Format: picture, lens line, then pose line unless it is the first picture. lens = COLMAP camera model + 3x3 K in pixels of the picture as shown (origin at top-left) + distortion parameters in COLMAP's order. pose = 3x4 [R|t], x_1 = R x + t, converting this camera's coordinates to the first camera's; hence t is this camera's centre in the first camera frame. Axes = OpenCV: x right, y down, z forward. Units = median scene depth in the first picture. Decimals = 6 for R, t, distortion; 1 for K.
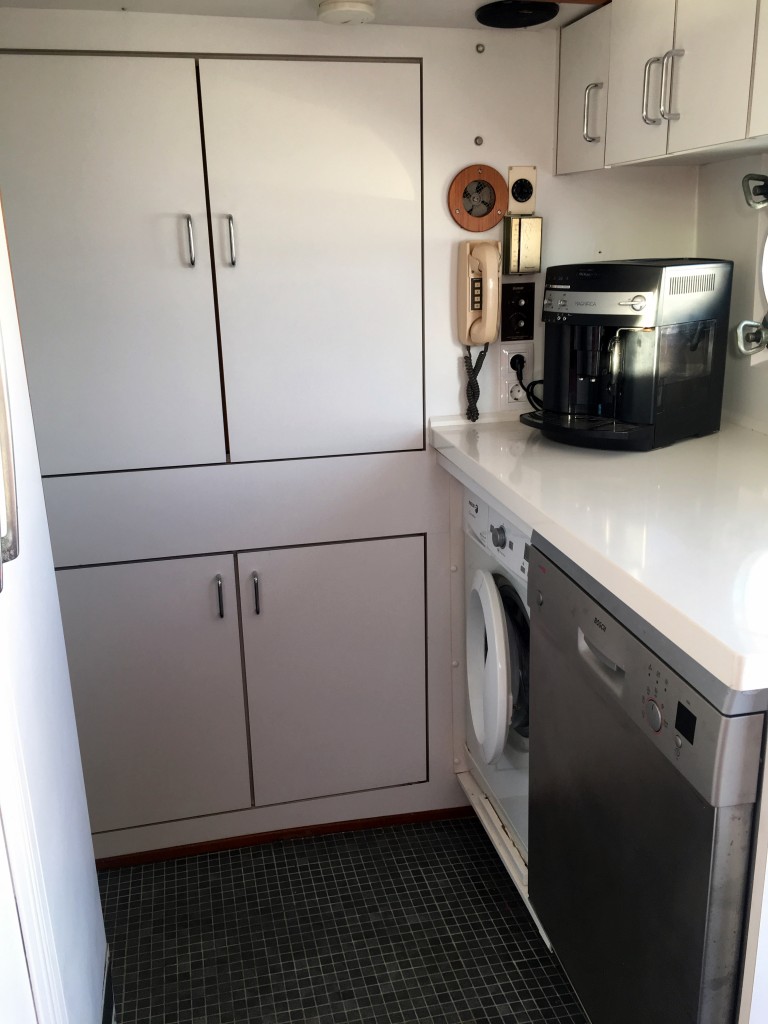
lens RADIAL K [[873.0, 0, 380.6], [0, 873.0, 511.6], [0, 0, 1]] dist [0.068110, -0.100506]
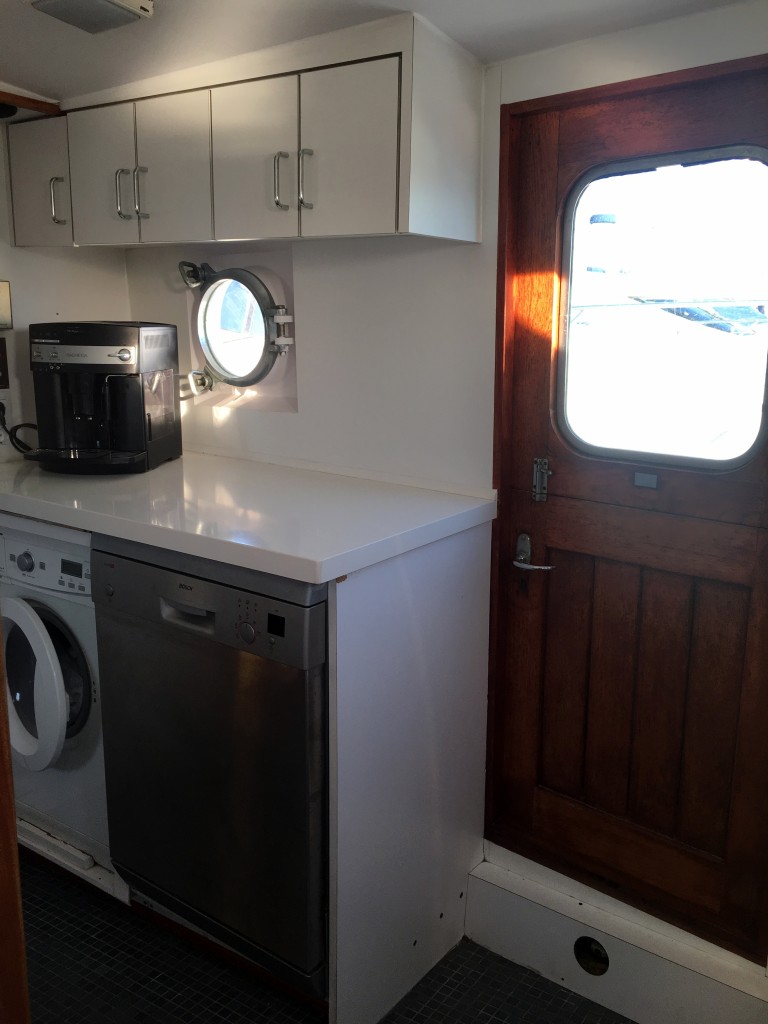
lens RADIAL K [[873.0, 0, 384.4], [0, 873.0, 521.3], [0, 0, 1]] dist [0.068110, -0.100506]
pose [[0.728512, -0.122621, 0.673969, -0.280657], [0.164489, 0.986378, 0.001659, 0.051490], [-0.664991, 0.109652, 0.738758, -0.137078]]
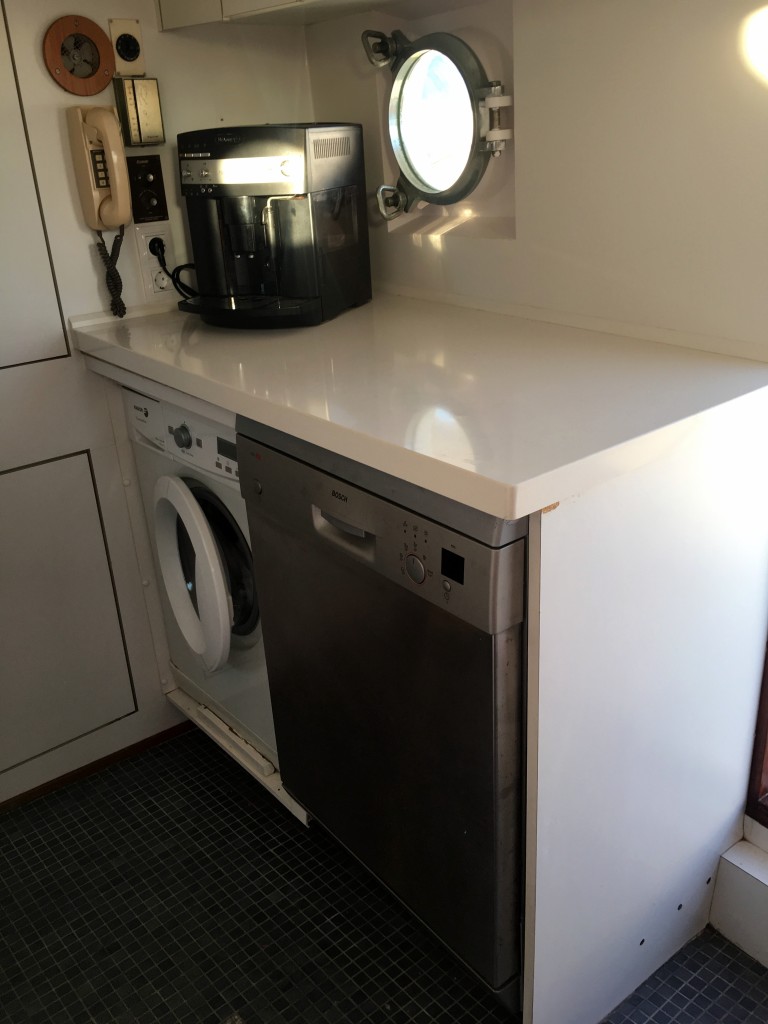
lens RADIAL K [[873.0, 0, 382.9], [0, 873.0, 512.2], [0, 0, 1]] dist [0.068110, -0.100506]
pose [[0.887065, -0.201398, 0.415396, -0.079526], [0.157266, 0.977832, 0.138249, 0.012048], [-0.434031, -0.057308, 0.899073, 0.061833]]
